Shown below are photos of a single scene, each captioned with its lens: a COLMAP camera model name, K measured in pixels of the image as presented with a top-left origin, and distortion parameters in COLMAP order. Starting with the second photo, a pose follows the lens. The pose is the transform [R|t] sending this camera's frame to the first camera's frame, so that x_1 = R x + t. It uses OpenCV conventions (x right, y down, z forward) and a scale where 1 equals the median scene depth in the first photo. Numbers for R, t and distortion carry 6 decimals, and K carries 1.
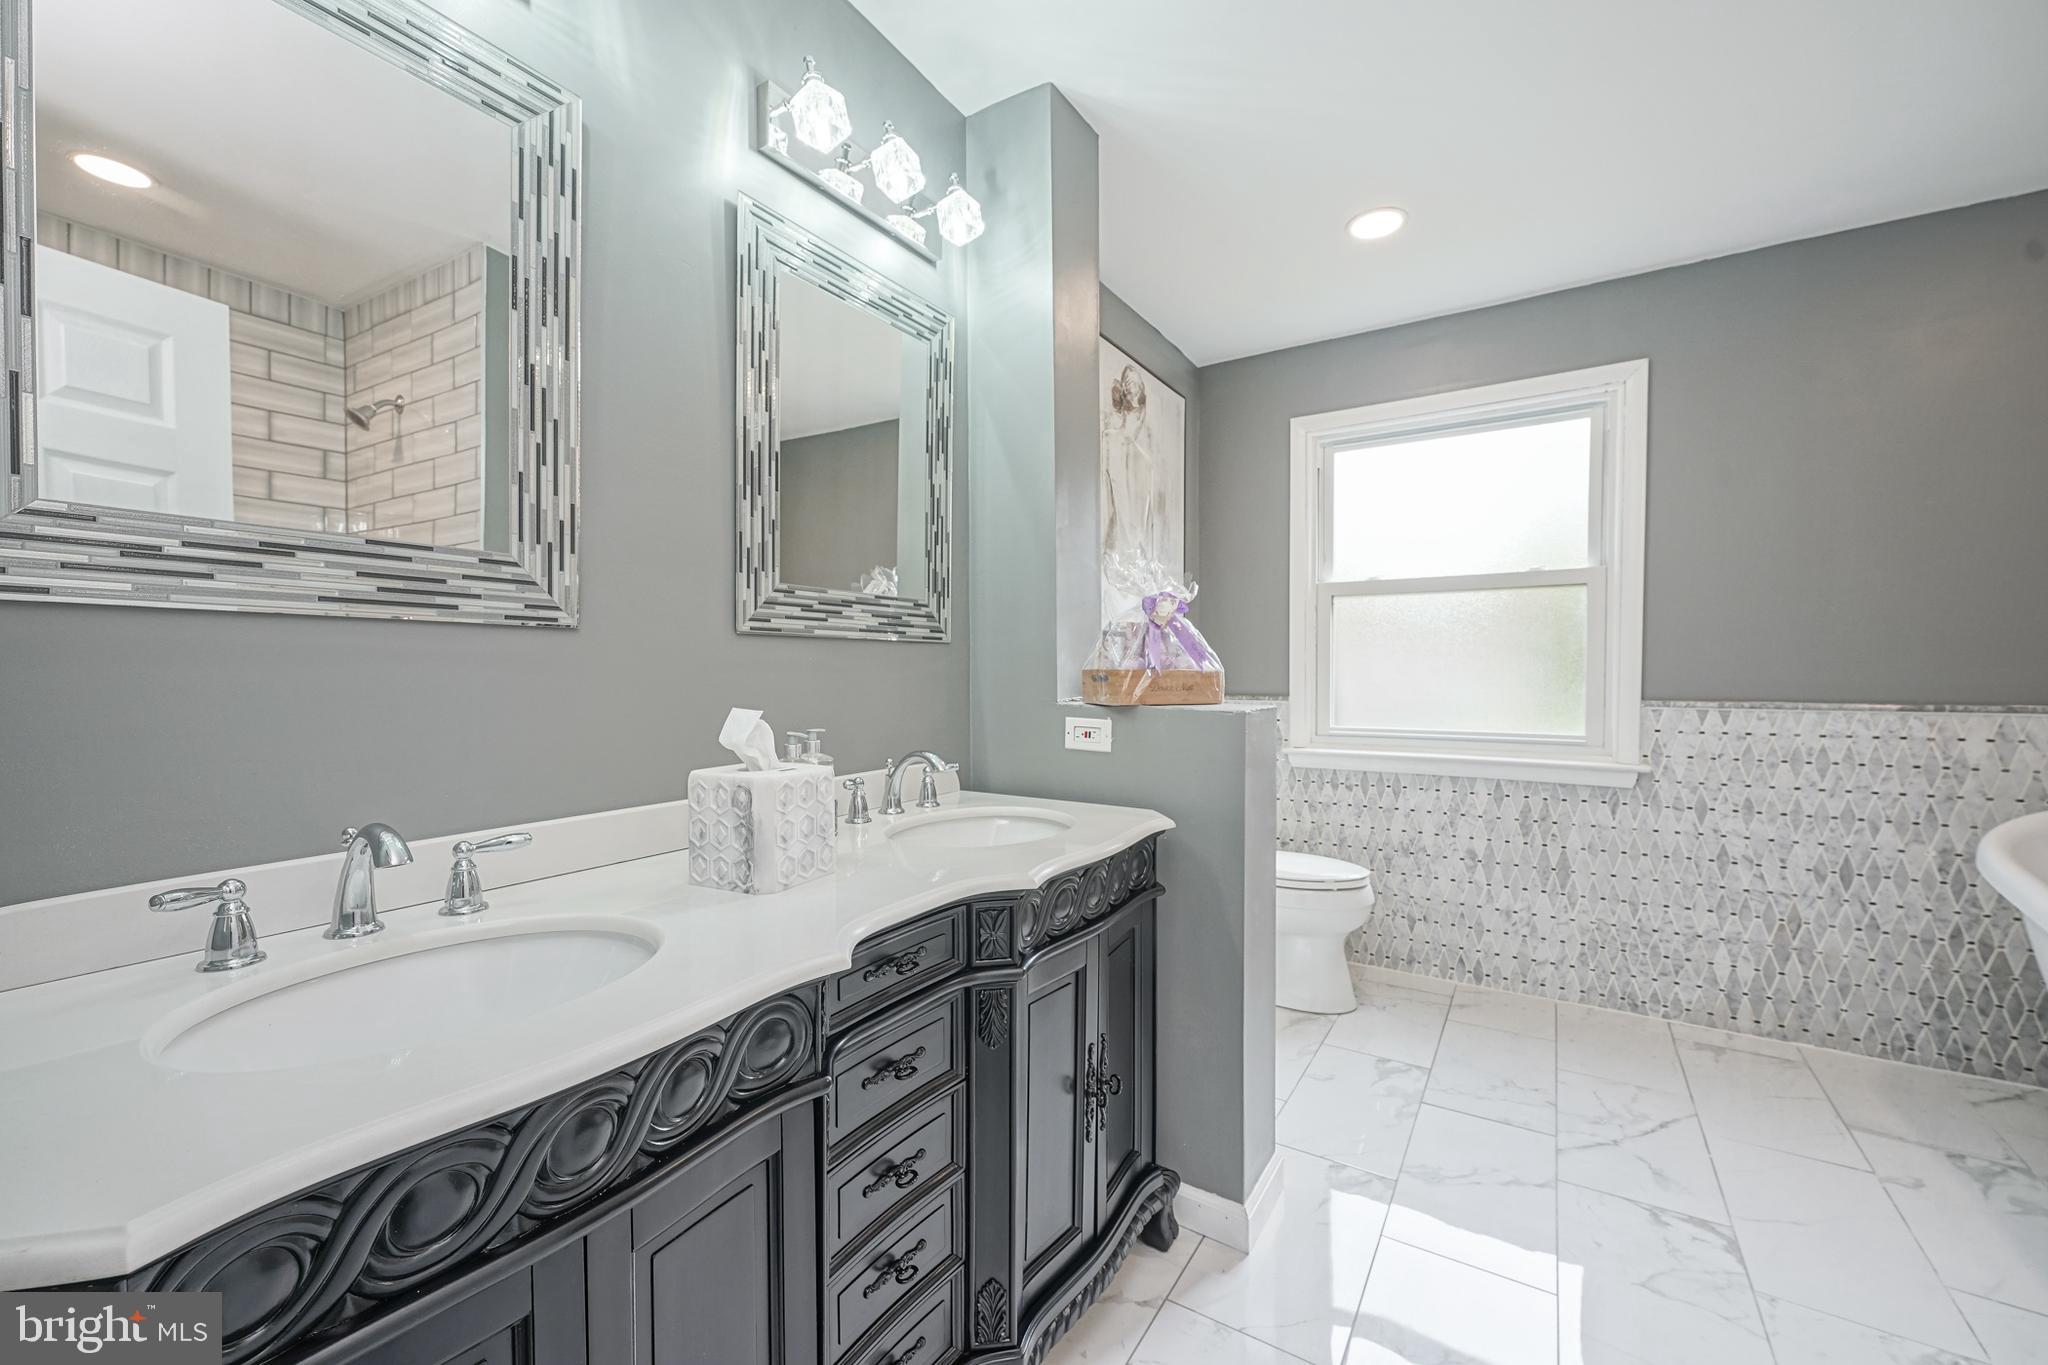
lens RADIAL K [[834.1, 0, 1050.1], [0, 834.1, 689.4], [0, 0, 1]] dist [-0.003541, 0.001073]
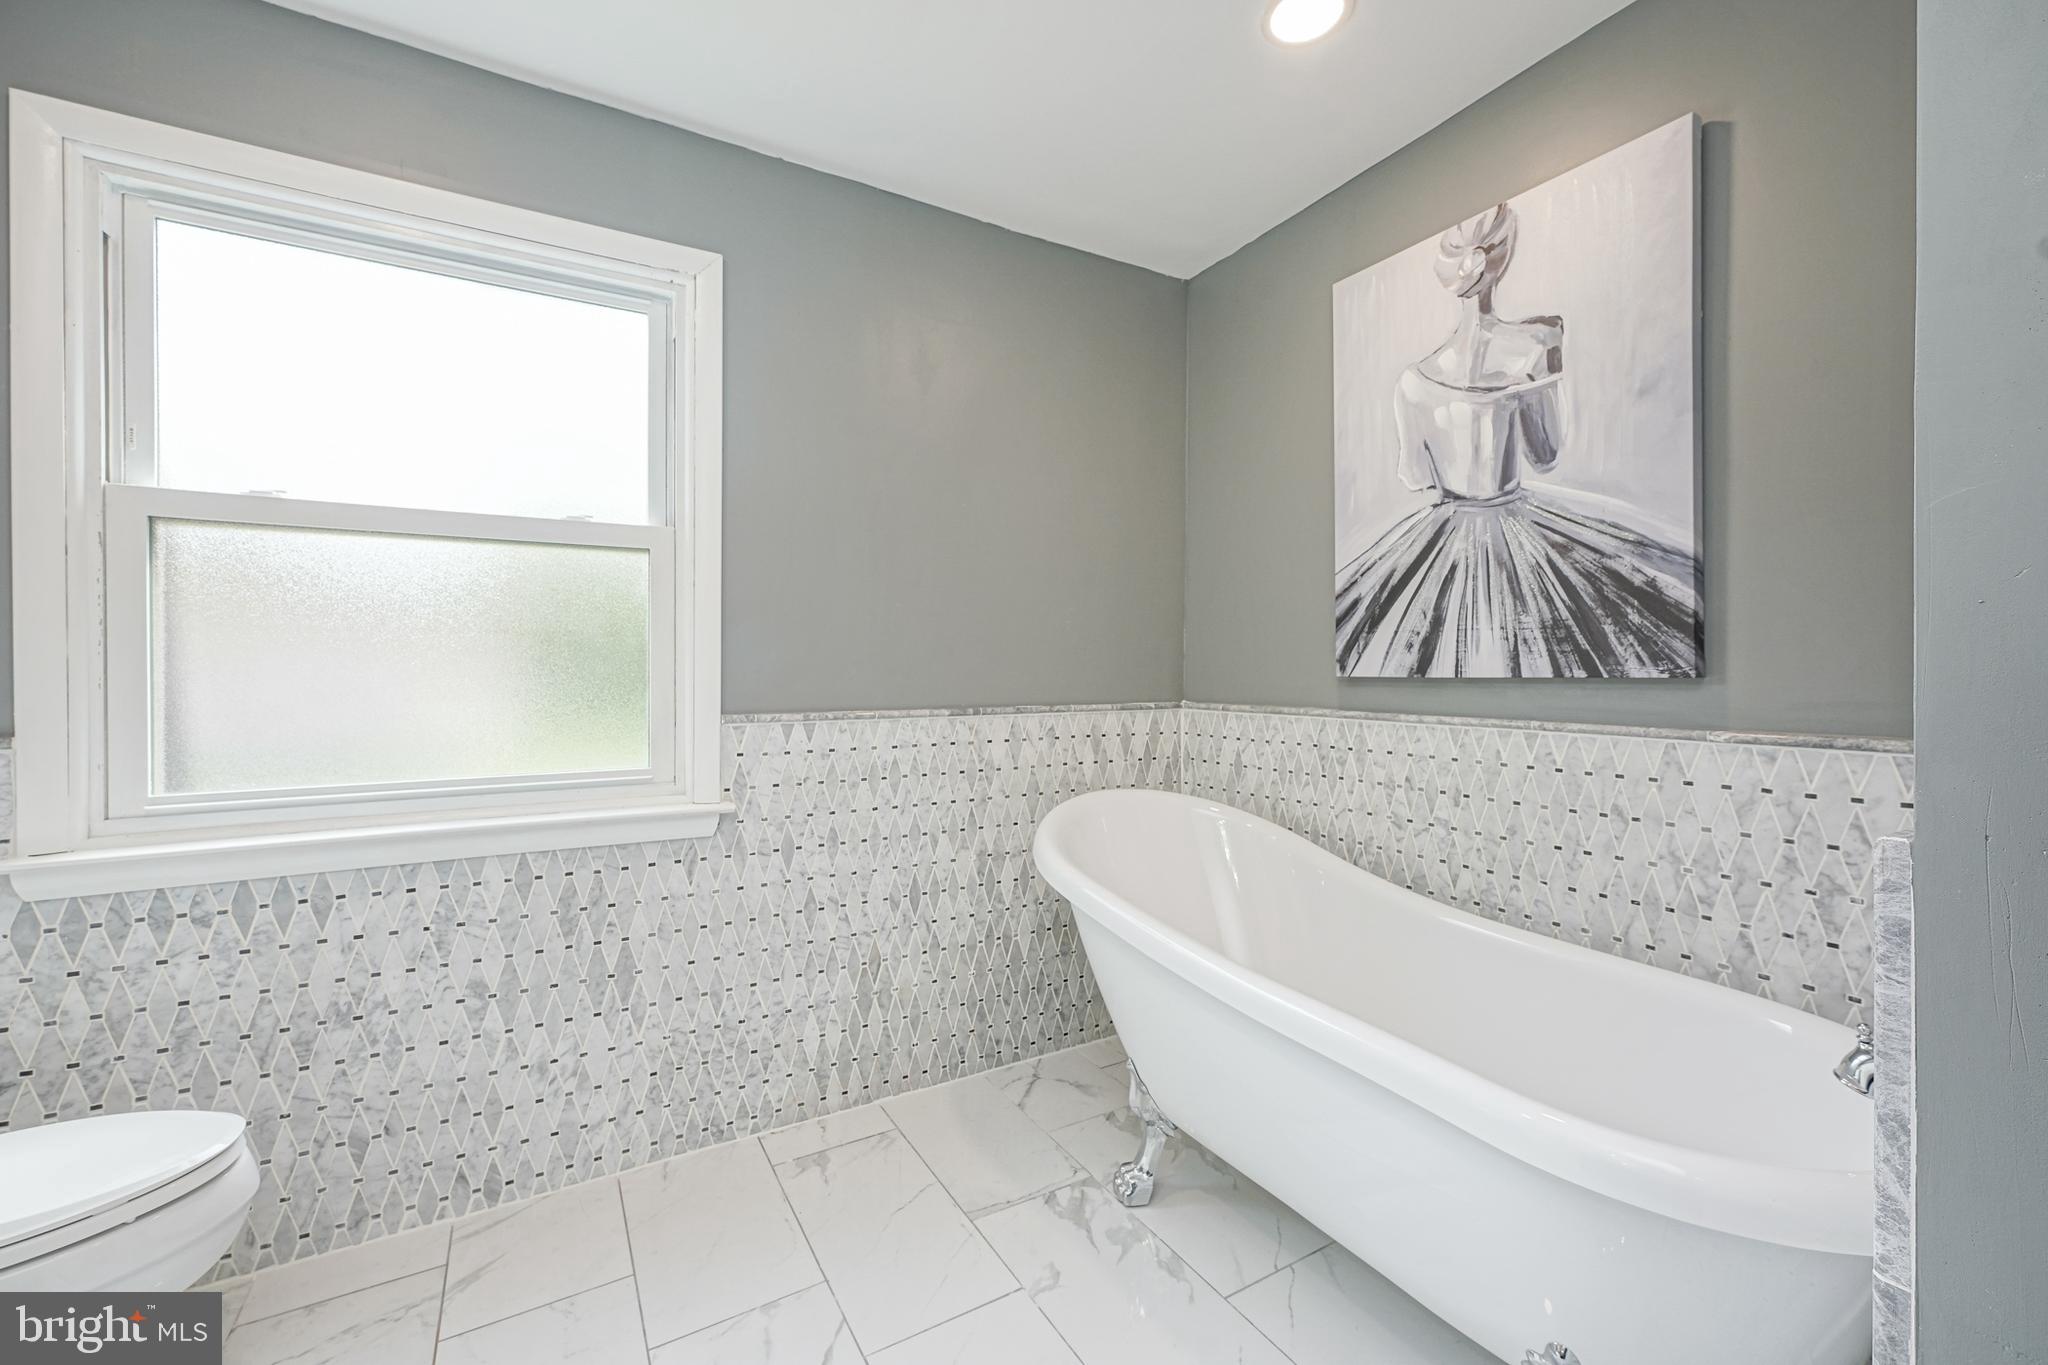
lens RADIAL K [[834.1, 0, 1022.5], [0, 834.1, 670.4], [0, 0, 1]] dist [-0.003541, 0.001073]
pose [[0.468788, 0.000221, 0.883310, 0.190681], [0.021861, 0.999691, -0.011852, -0.011646], [-0.883040, 0.024866, 0.468639, 0.433584]]
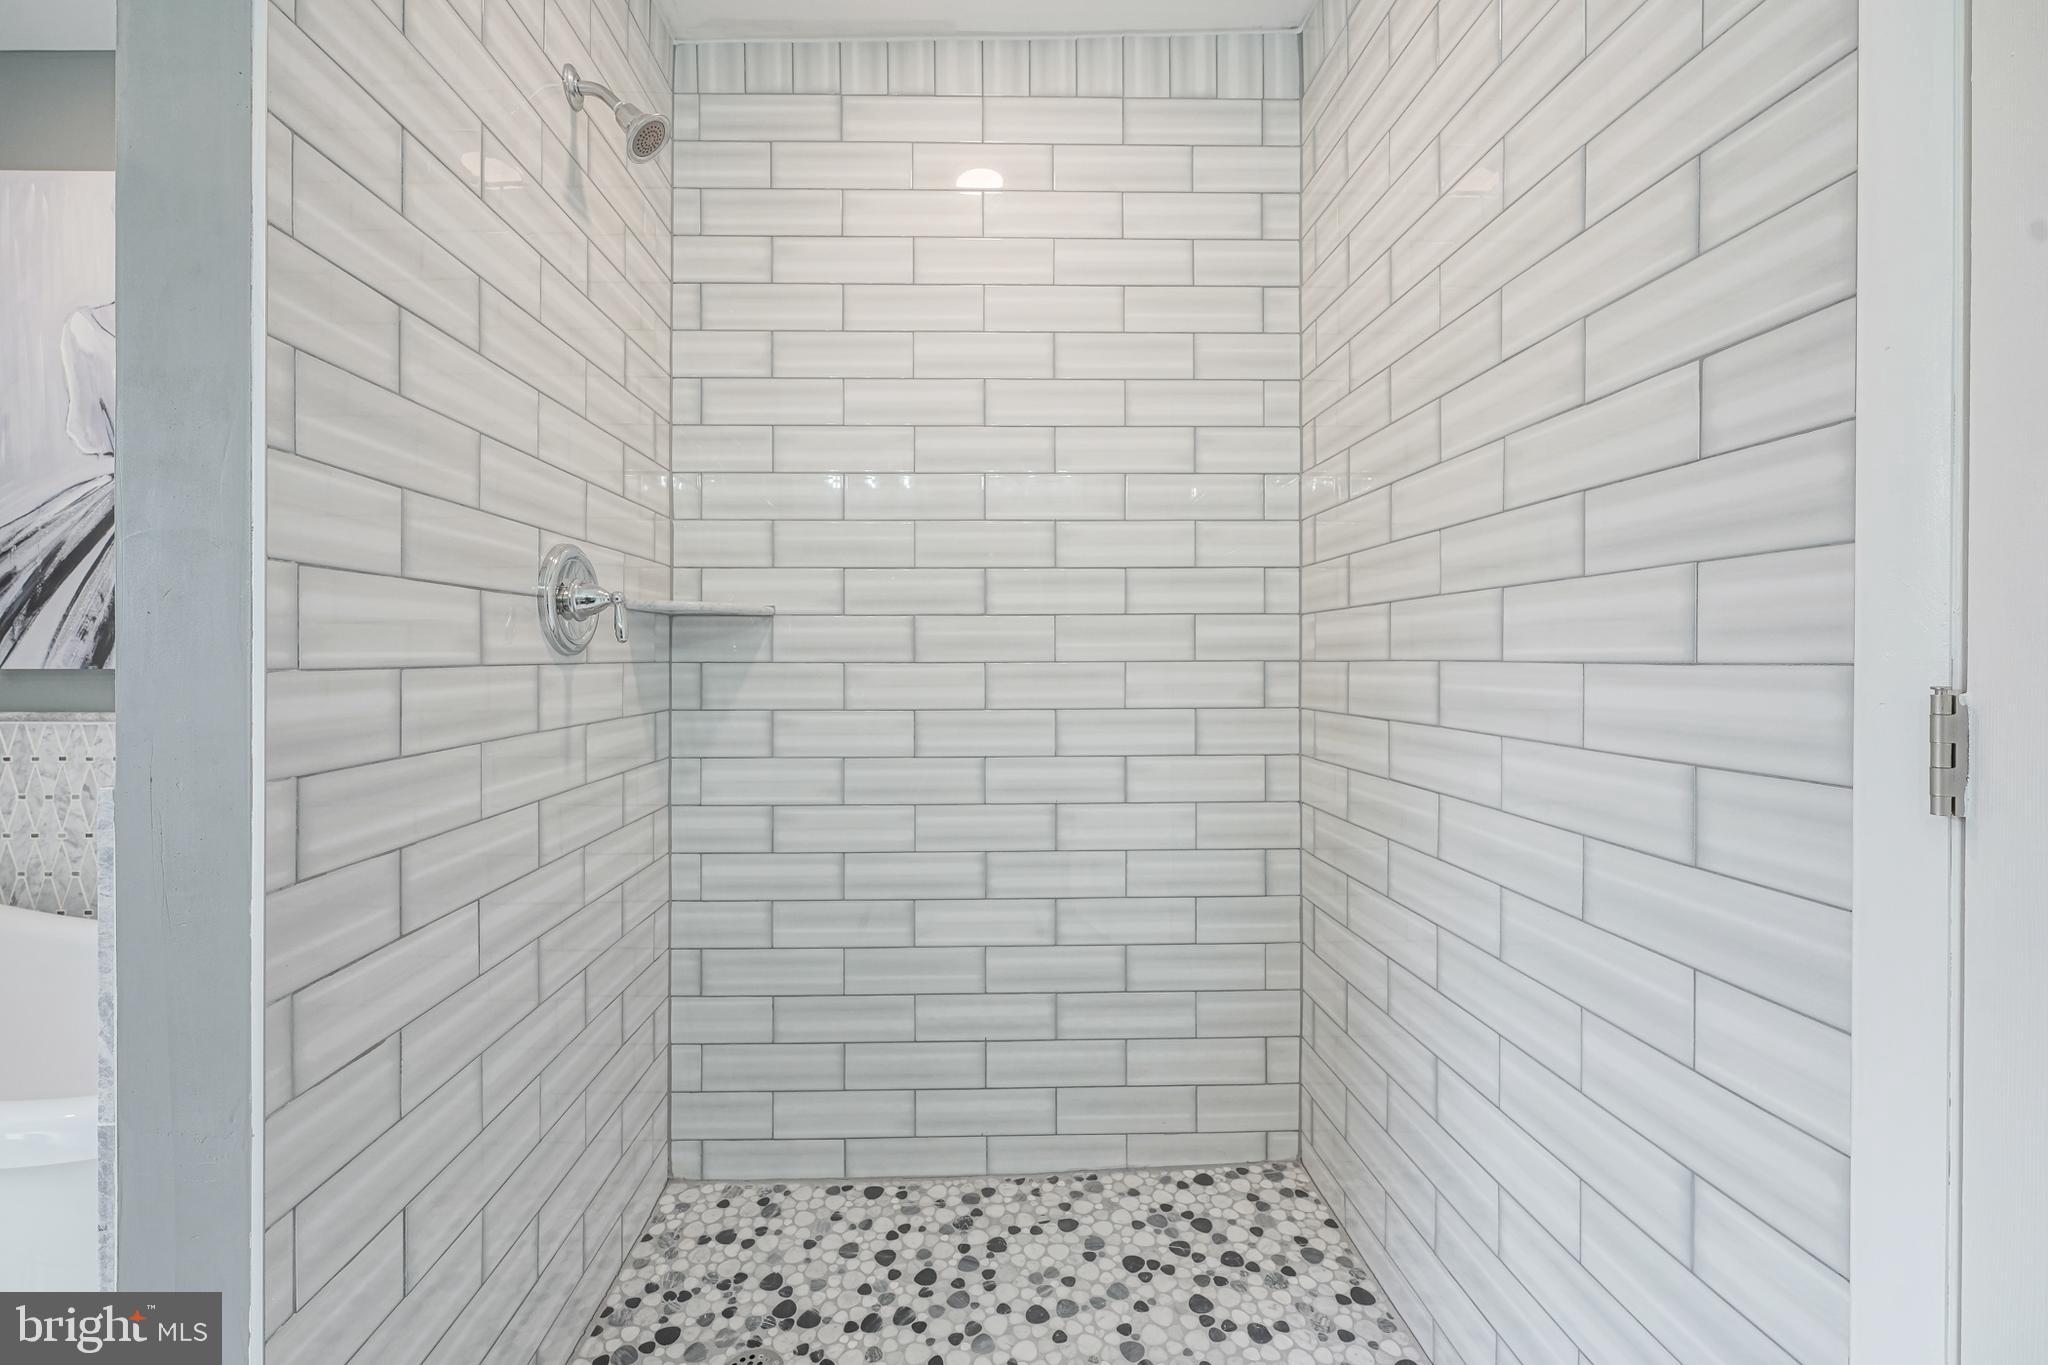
lens RADIAL K [[834.1, 0, 1000.8], [0, 834.1, 661.5], [0, 0, 1]] dist [-0.003541, 0.001073]
pose [[-0.551962, 0.001064, 0.833869, 0.078648], [0.023923, 0.999608, 0.014560, -0.004682], [-0.833526, 0.027985, -0.551771, 0.229614]]
